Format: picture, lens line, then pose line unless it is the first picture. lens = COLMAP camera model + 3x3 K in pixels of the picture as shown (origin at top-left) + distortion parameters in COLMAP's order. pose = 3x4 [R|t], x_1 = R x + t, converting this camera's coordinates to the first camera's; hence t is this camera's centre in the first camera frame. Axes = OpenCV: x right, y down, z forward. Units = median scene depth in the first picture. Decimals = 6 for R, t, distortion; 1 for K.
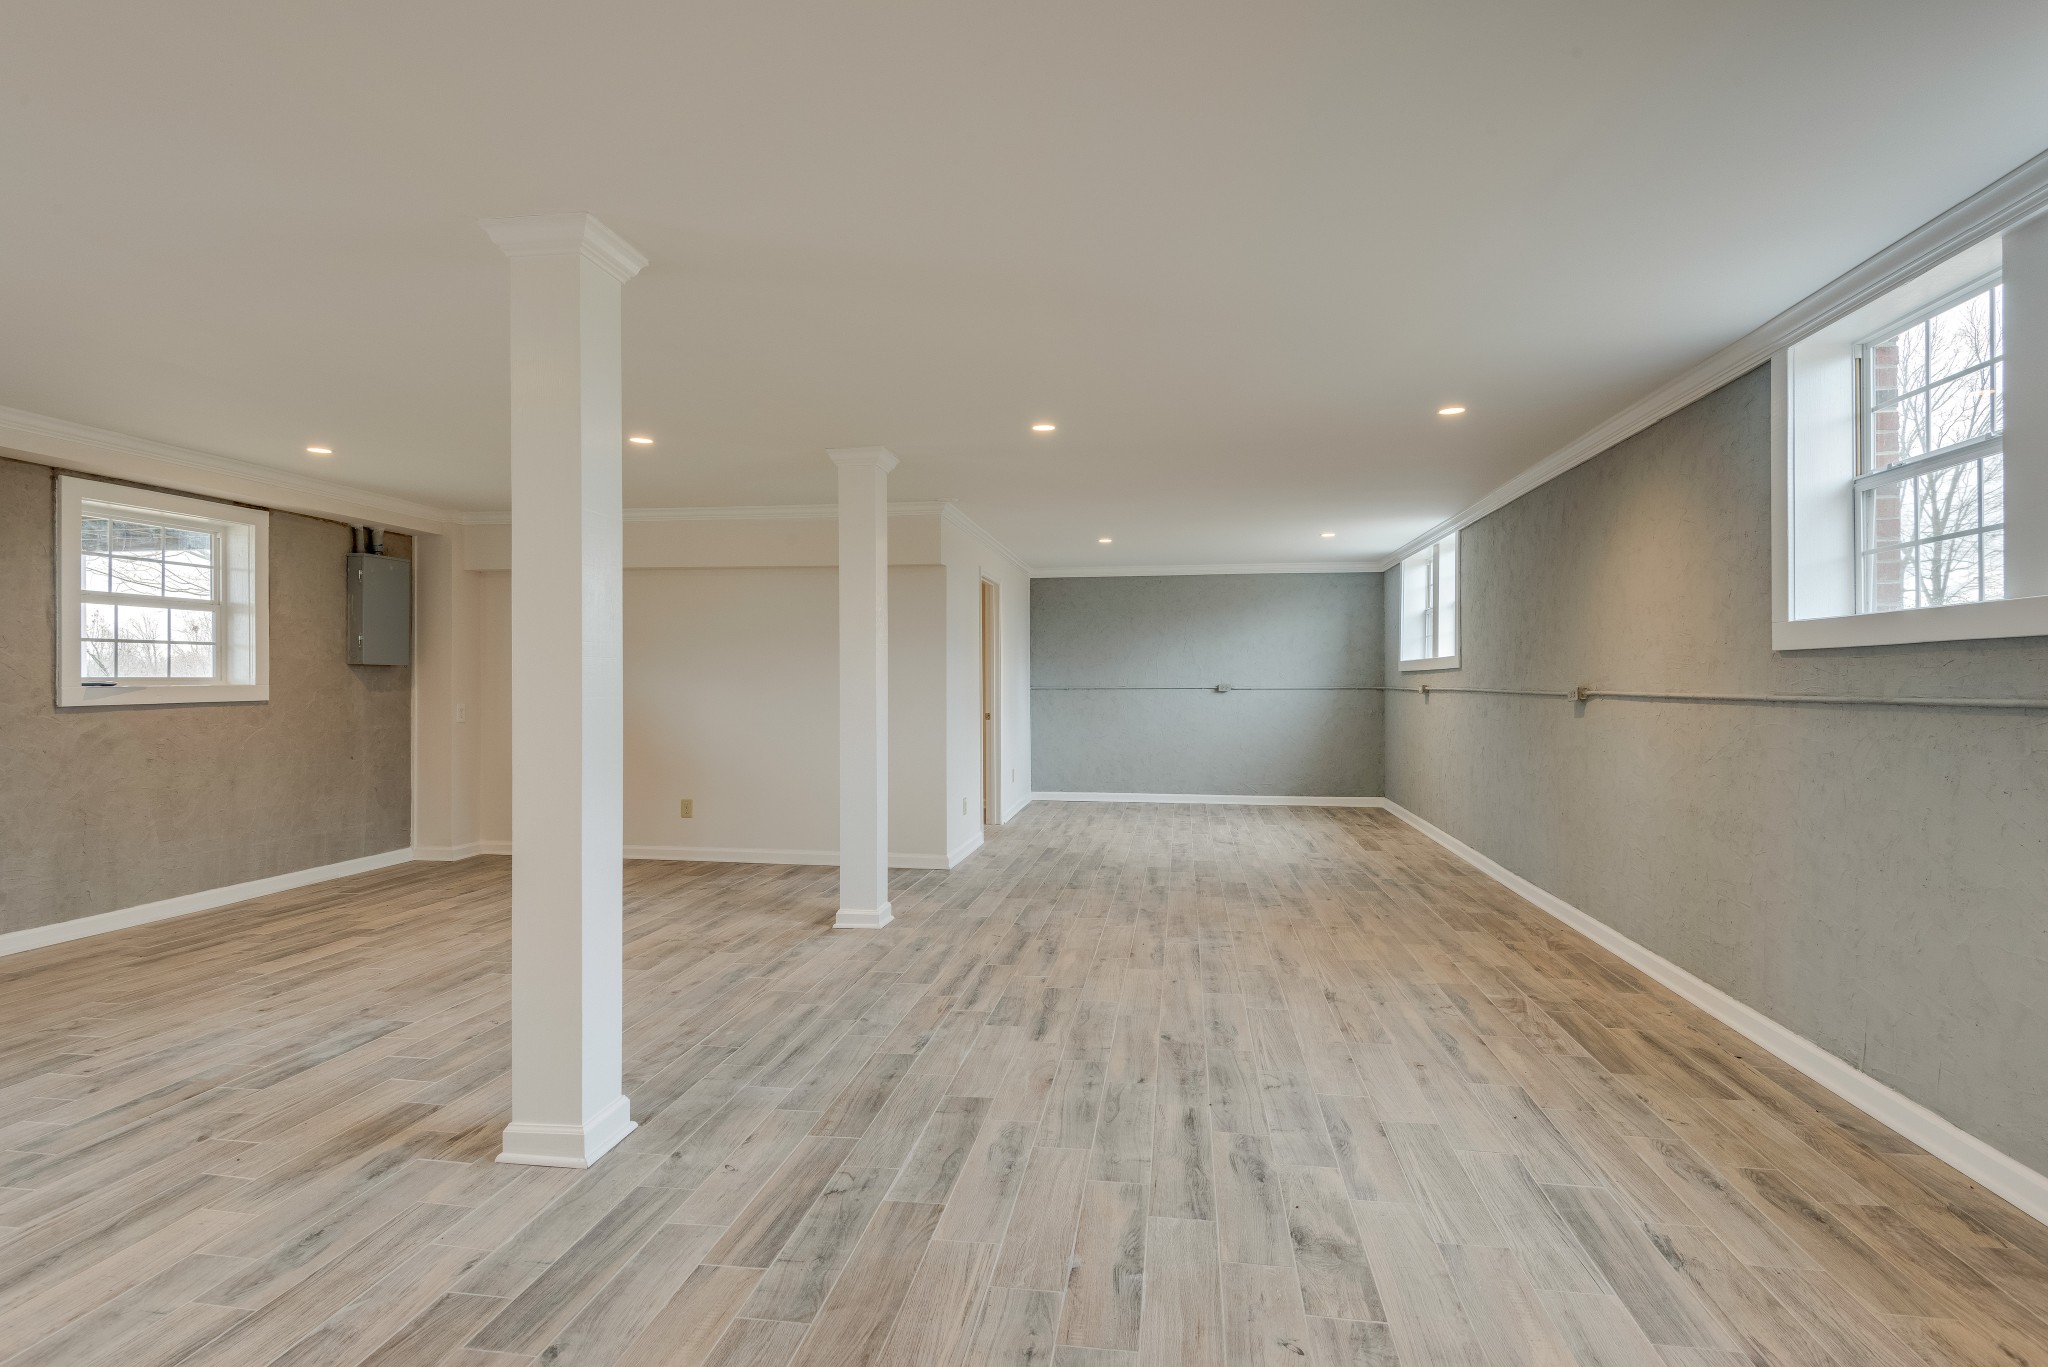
lens RADIAL K [[940.7, 0, 1040.2], [0, 940.7, 676.1], [0, 0, 1]] dist [0.019475, -0.006272]
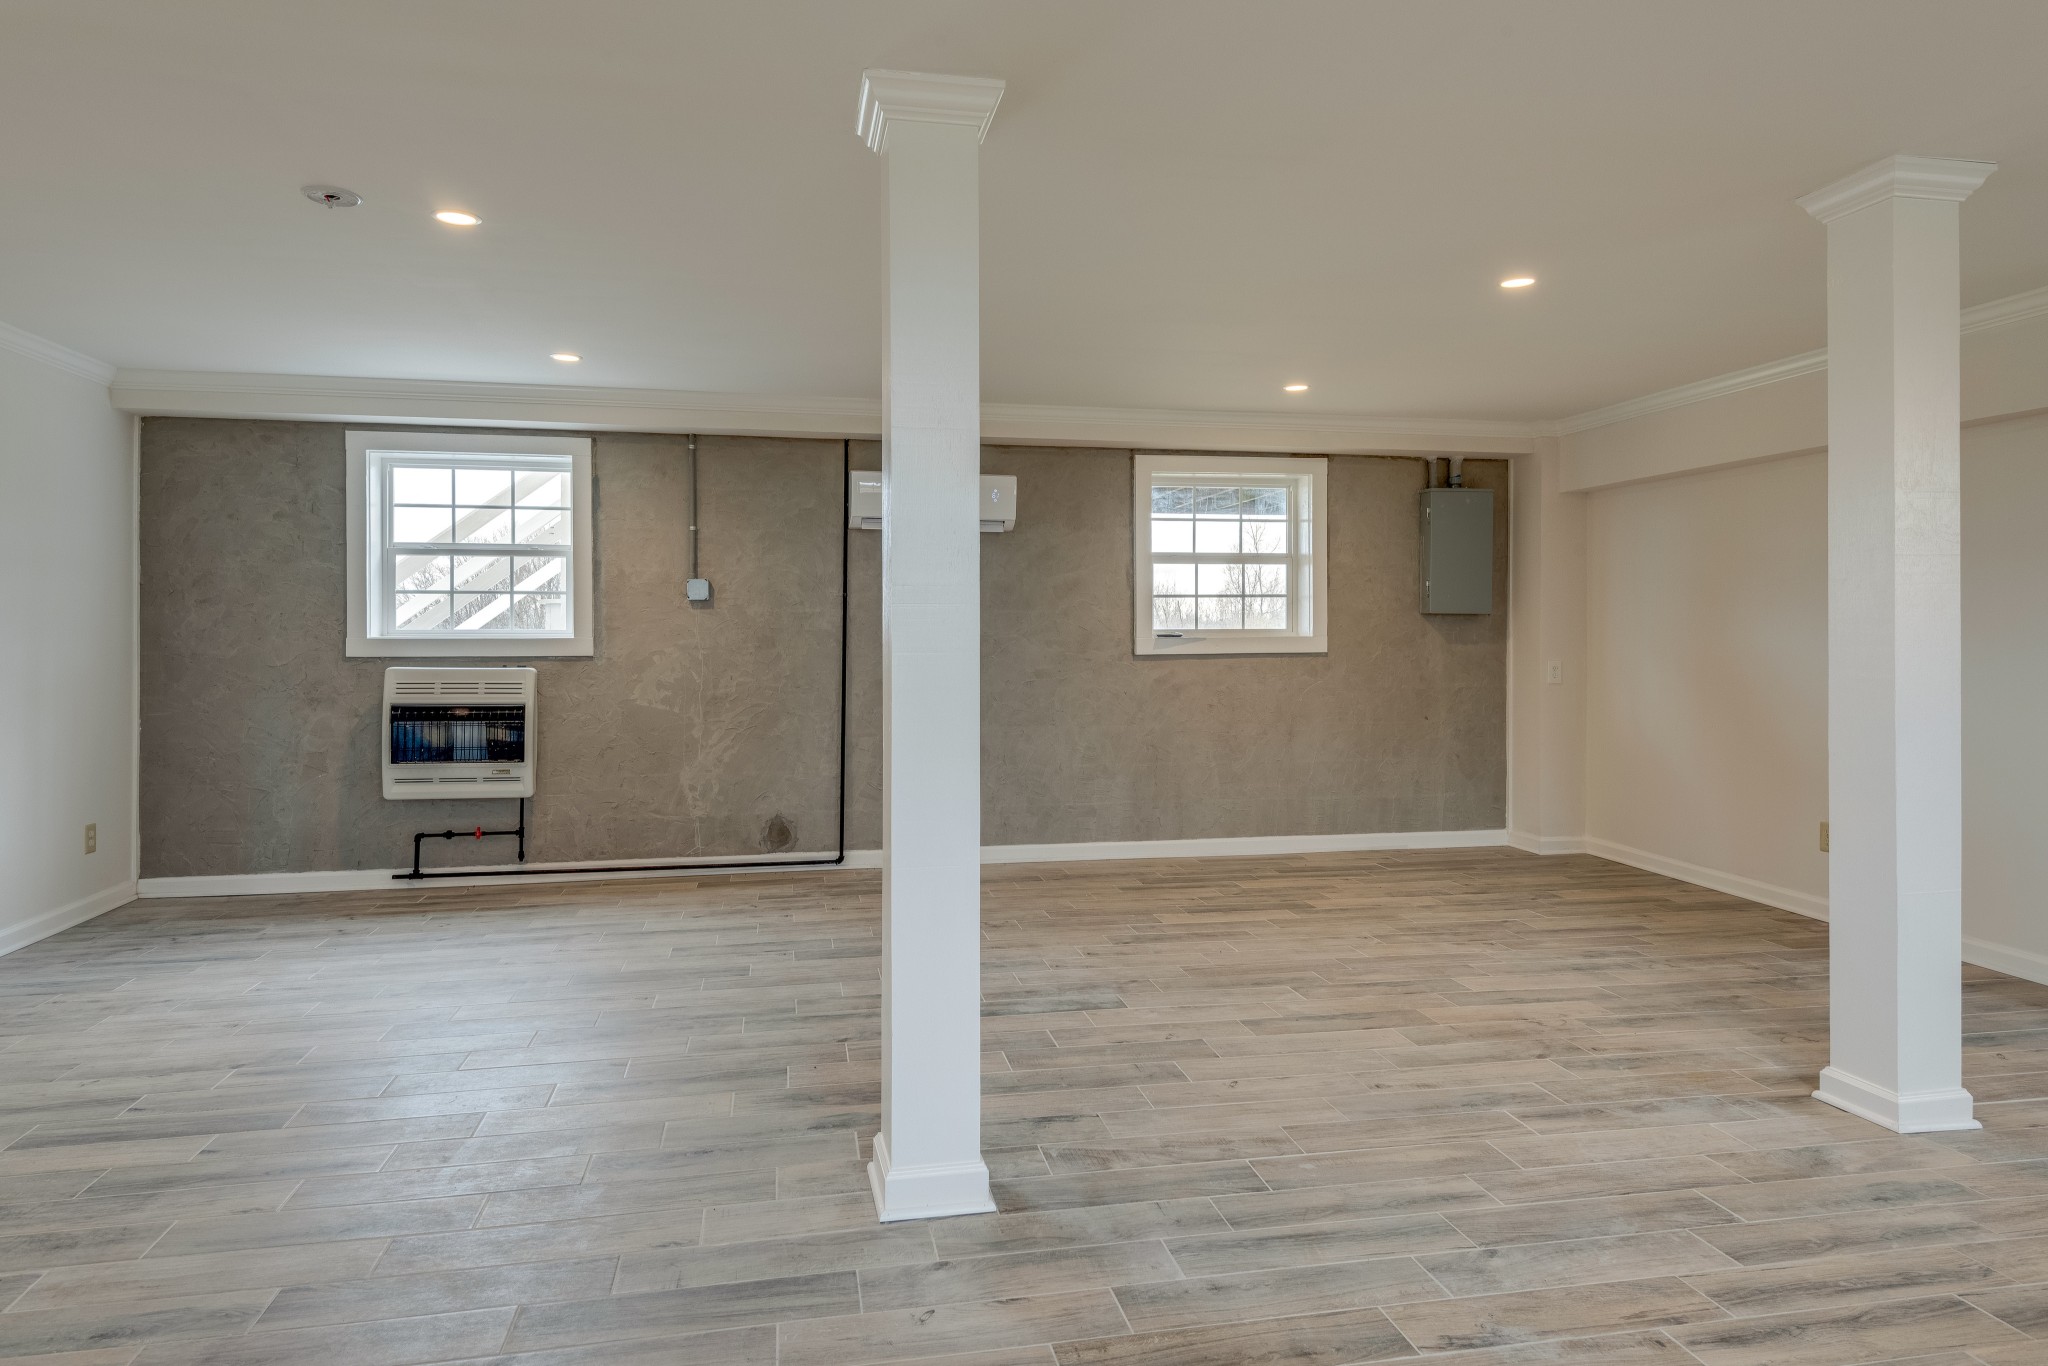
lens RADIAL K [[1182.5, 0, 1062.1], [0, 1182.5, 631.8], [0, 0, 1]] dist [0.035418, -0.015677]
pose [[0.362809, -0.001046, -0.931863, 0.284214], [0.006494, 0.999978, 0.001406, 0.001389], [0.931841, -0.006561, 0.362807, 0.399219]]
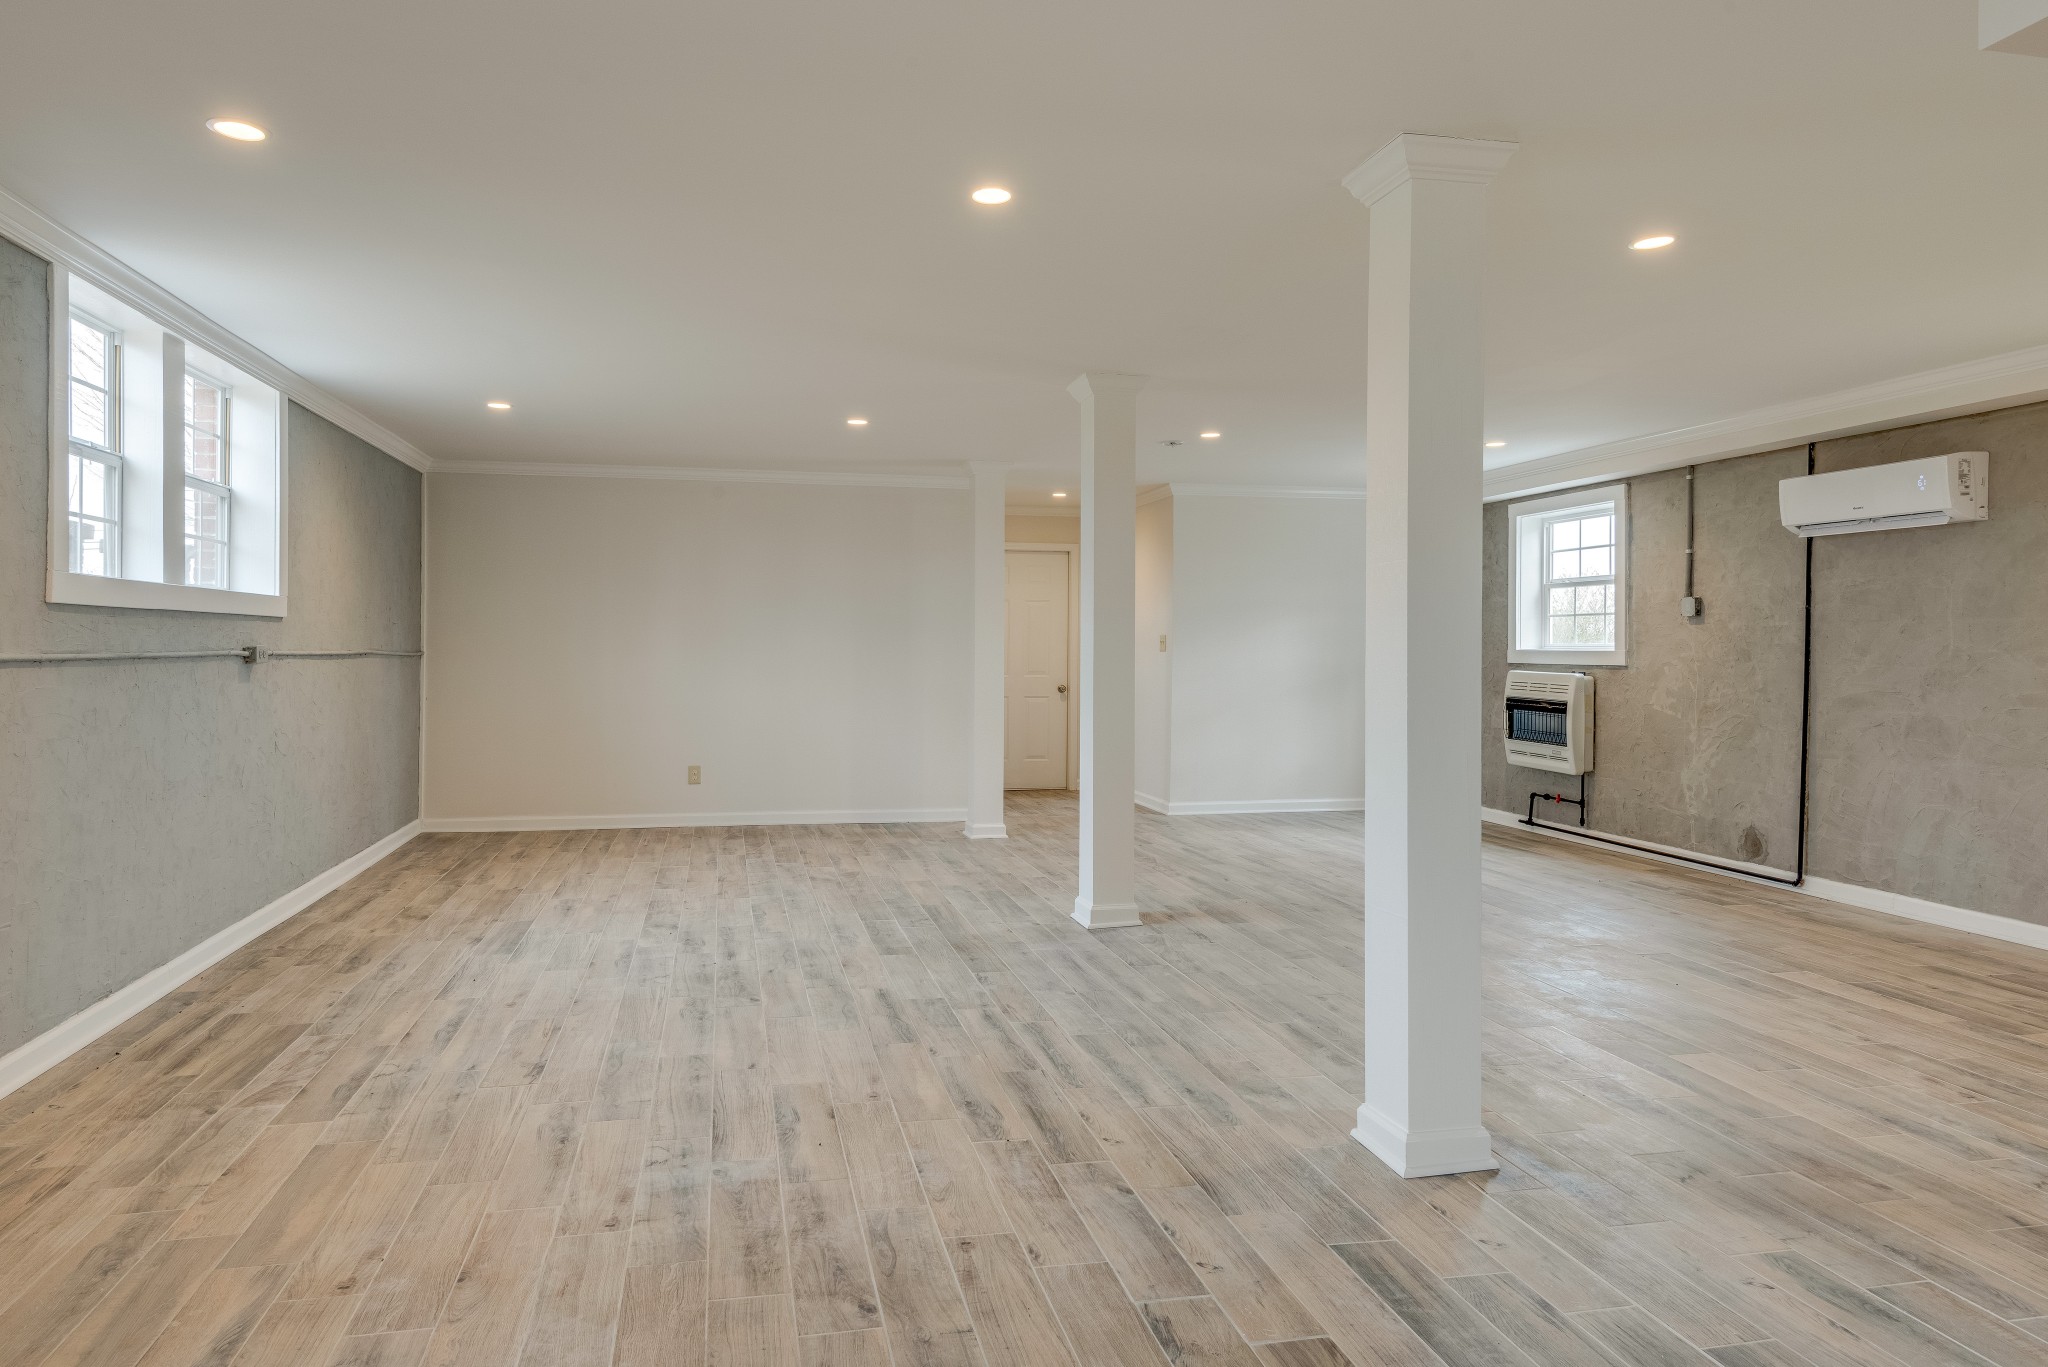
lens RADIAL K [[1476.6, 0, 1033.2], [0, 1476.6, 668.6], [0, 0, 1]] dist [0.031117, -0.002282]
pose [[-0.936158, 0.000959, -0.351578, 0.292688], [-0.002111, 0.999963, 0.008349, 0.014543], [0.351573, 0.008559, -0.936122, 1.842268]]
